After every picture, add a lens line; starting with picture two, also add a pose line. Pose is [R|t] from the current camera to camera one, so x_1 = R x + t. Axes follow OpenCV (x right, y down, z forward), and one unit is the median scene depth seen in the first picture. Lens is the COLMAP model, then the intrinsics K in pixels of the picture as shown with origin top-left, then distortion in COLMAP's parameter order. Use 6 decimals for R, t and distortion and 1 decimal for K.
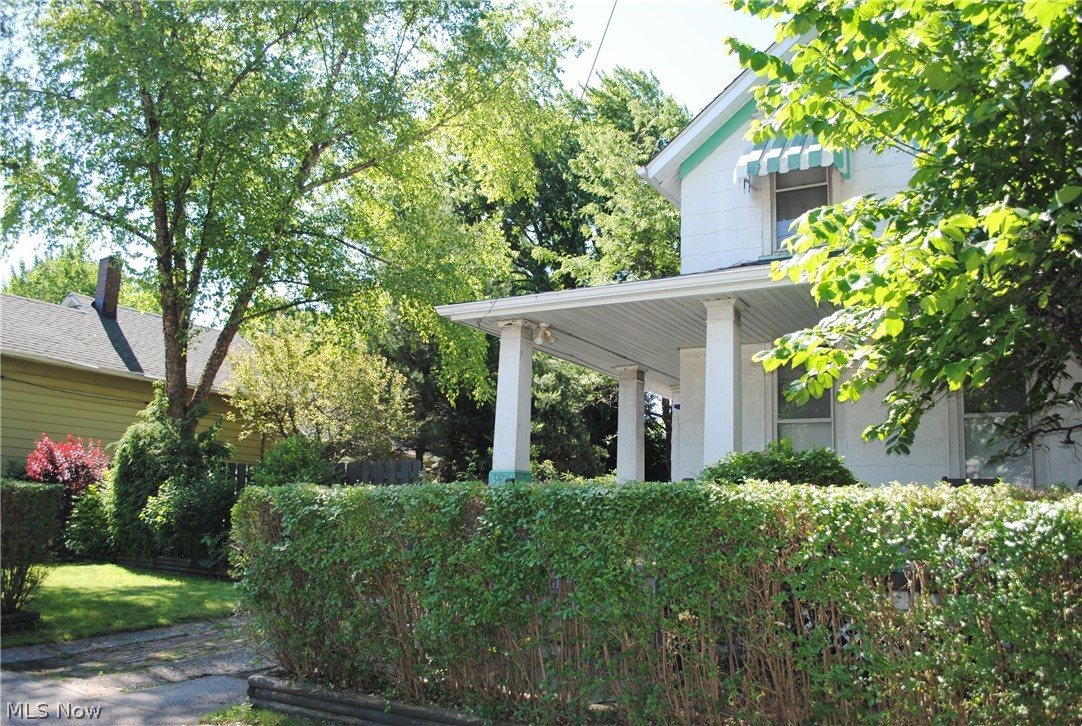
lens RADIAL K [[849.4, 0, 549.7], [0, 849.4, 367.9], [0, 0, 1]] dist [-0.083187, 0.014458]
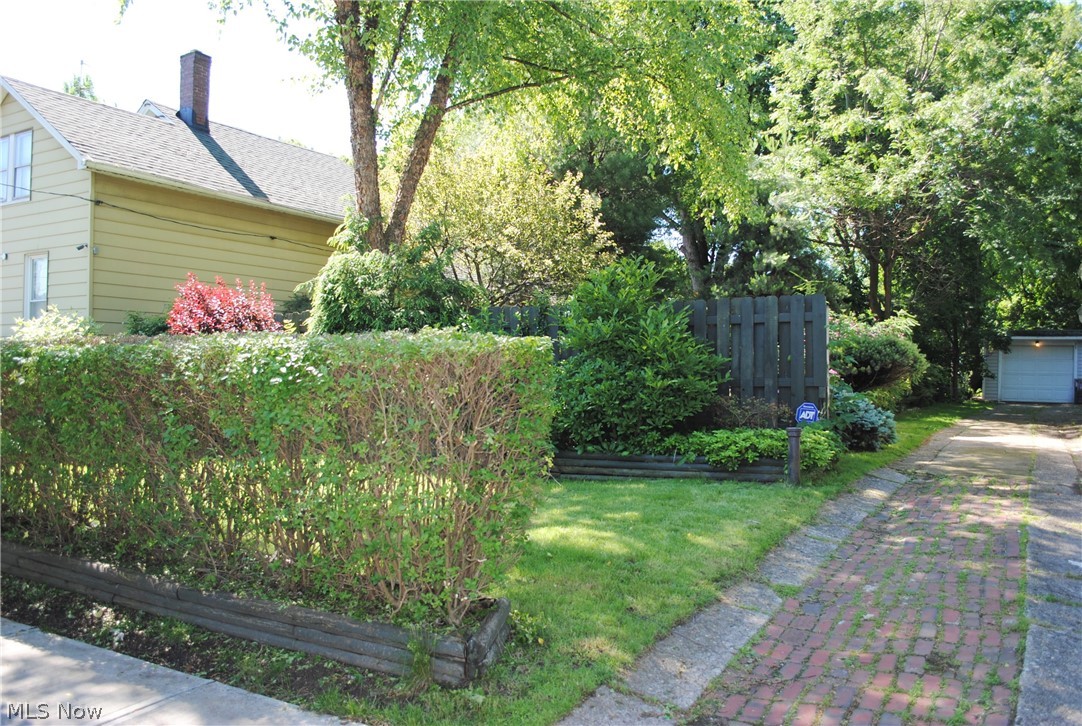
lens RADIAL K [[849.4, 0, 549.7], [0, 849.4, 367.9], [0, 0, 1]] dist [-0.083187, 0.014458]
pose [[0.999778, -0.017779, 0.011300, -0.312421], [0.015543, 0.984628, 0.173973, 0.038549], [-0.014219, -0.173759, 0.984686, 0.273430]]
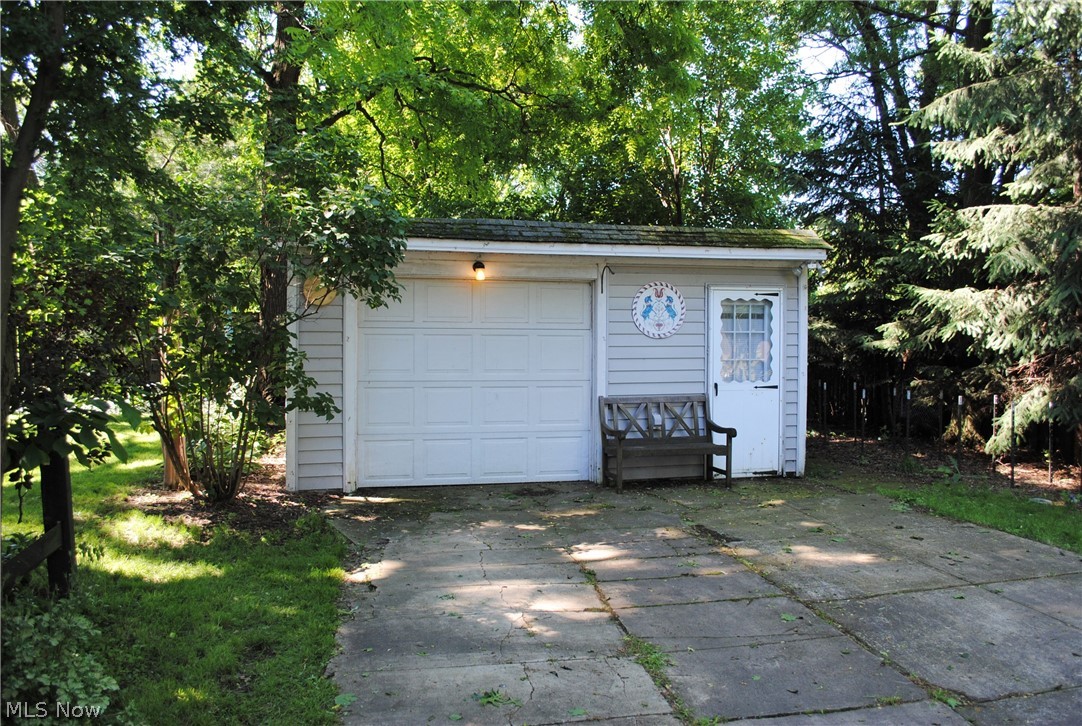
lens RADIAL K [[849.4, 0, 549.7], [0, 849.4, 367.9], [0, 0, 1]] dist [-0.083187, 0.014458]
pose [[0.722764, -0.062202, 0.688290, 0.521029], [-0.106361, 0.974064, 0.199716, 0.287809], [-0.682861, -0.217555, 0.697403, 1.770693]]
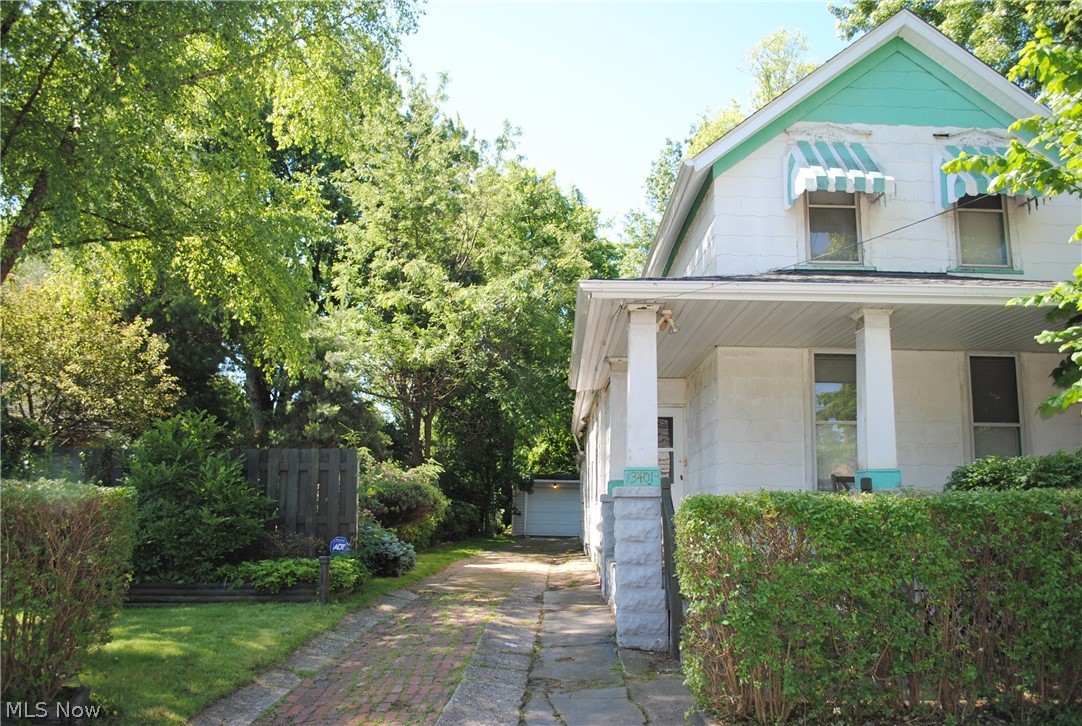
lens RADIAL K [[849.4, 0, 549.7], [0, 849.4, 367.9], [0, 0, 1]] dist [-0.083187, 0.014458]
pose [[0.869716, 0.062991, 0.489516, -0.331729], [-0.072165, 0.997393, -0.000131, 0.011688], [-0.488248, -0.035211, 0.871994, 0.140020]]
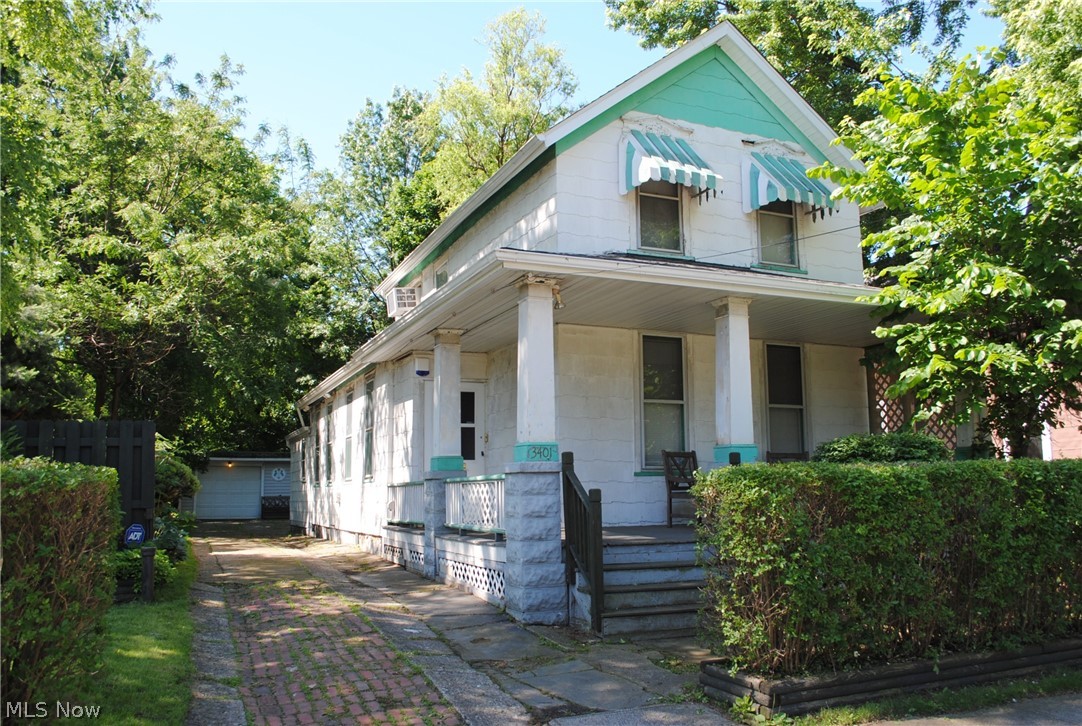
lens RADIAL K [[881.6, 0, 541.0], [0, 881.6, 363.0], [0, 0, 1]] dist [-0.069134, 0.008529]
pose [[0.599020, 0.078579, 0.796869, -0.453360], [-0.111003, 0.993714, -0.014547, 0.027738], [-0.793003, -0.079741, 0.603977, 0.240523]]
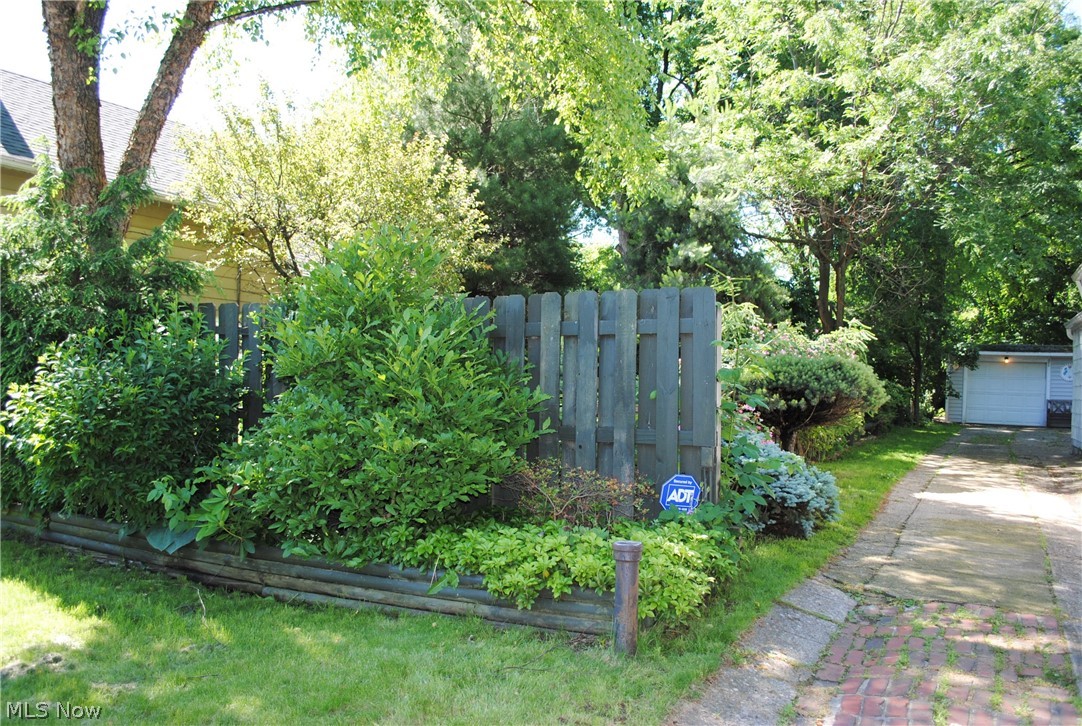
lens RADIAL K [[849.4, 0, 549.7], [0, 849.4, 367.9], [0, 0, 1]] dist [-0.083187, 0.014458]
pose [[0.998458, -0.002344, 0.055454, -0.205457], [-0.007046, 0.985672, 0.168529, 0.066060], [-0.055055, -0.168660, 0.984136, 0.503934]]
